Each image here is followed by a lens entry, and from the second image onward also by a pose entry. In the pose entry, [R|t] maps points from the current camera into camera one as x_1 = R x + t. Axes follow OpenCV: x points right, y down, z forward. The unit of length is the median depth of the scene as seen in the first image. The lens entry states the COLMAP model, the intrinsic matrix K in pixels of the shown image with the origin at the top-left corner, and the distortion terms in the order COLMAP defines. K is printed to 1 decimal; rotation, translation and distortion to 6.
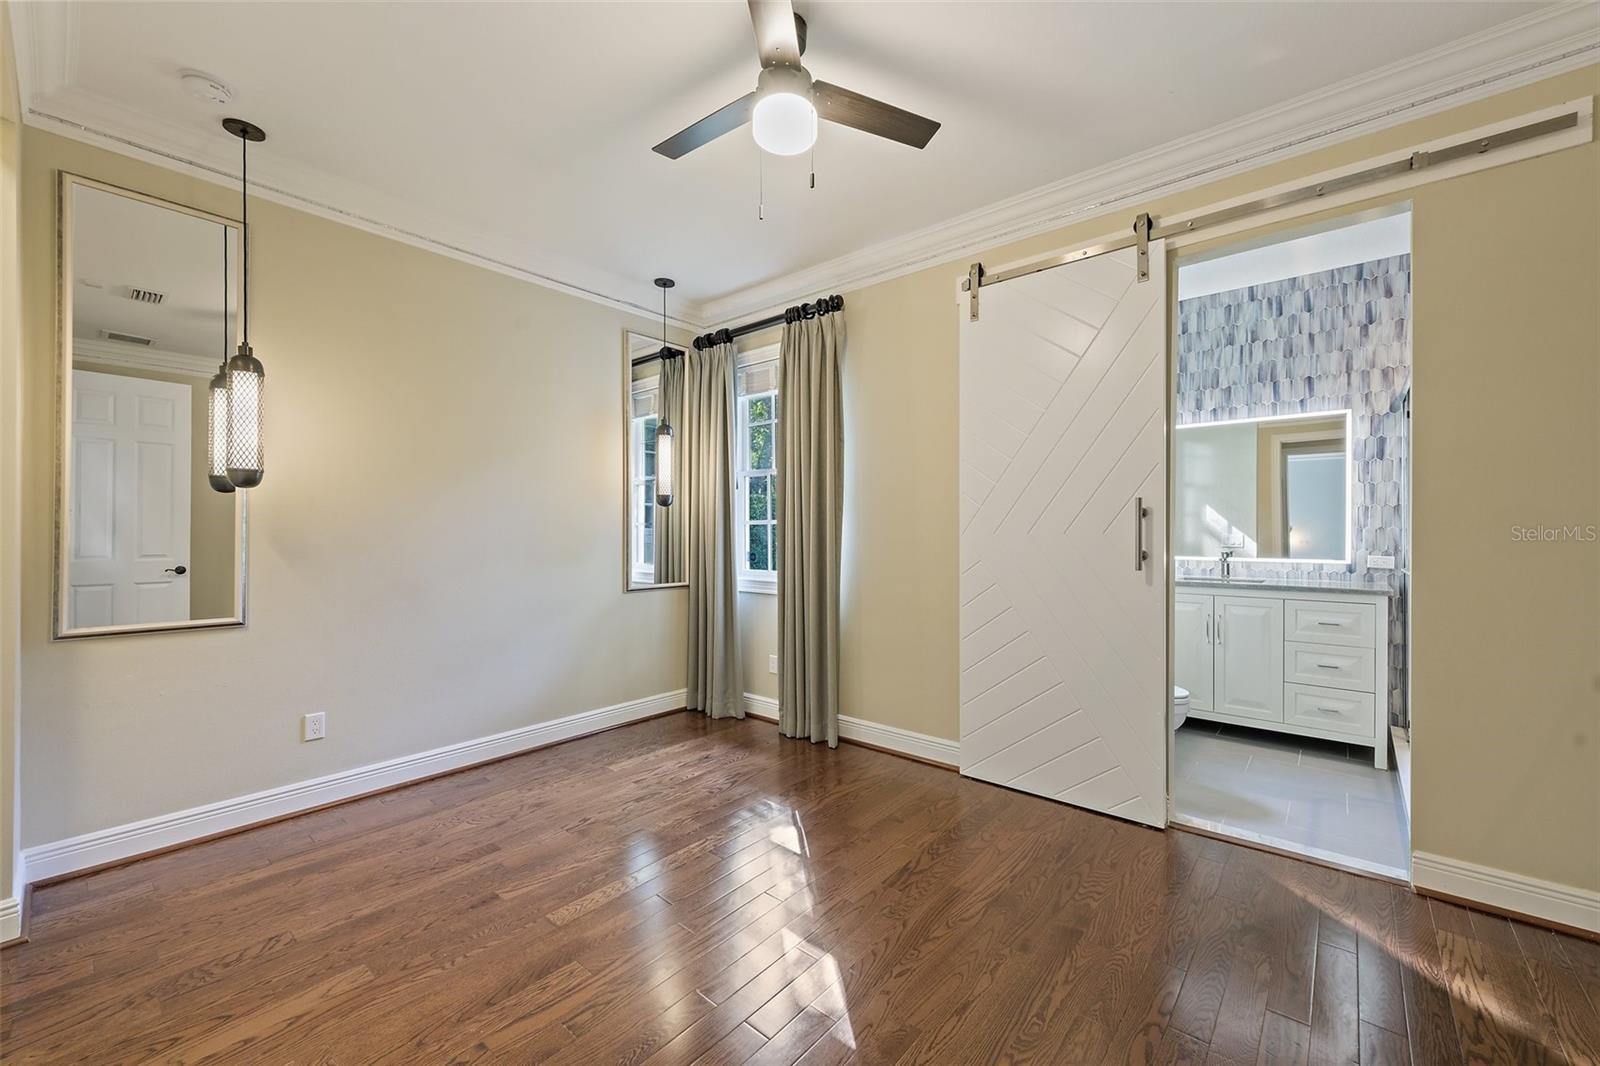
lens RADIAL K [[633.7, 0, 800.2], [0, 633.7, 532.3], [0, 0, 1]] dist [0.001472, 0.000261]
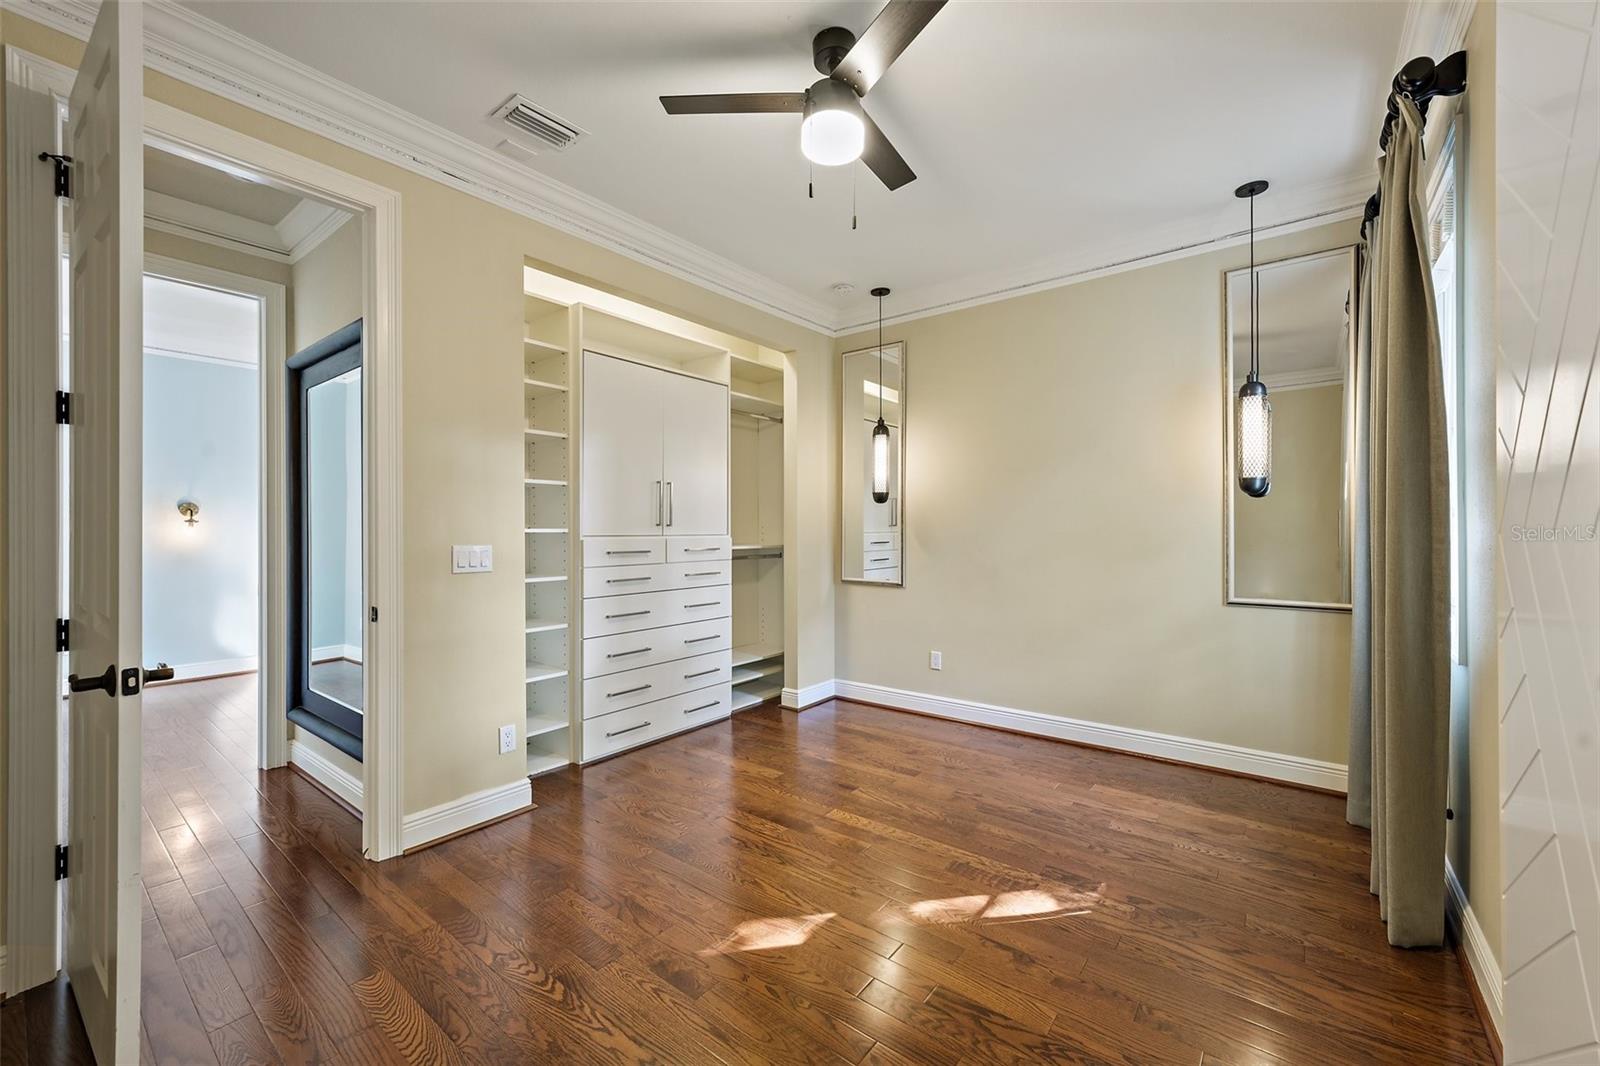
lens RADIAL K [[633.7, 0, 800.6], [0, 633.7, 527.1], [0, 0, 1]] dist [0.001472, 0.000261]
pose [[0.039529, 0.002976, -0.999214, 0.689106], [0.007959, 0.999963, 0.003293, -0.012318], [0.999187, -0.008082, 0.039504, 0.615890]]
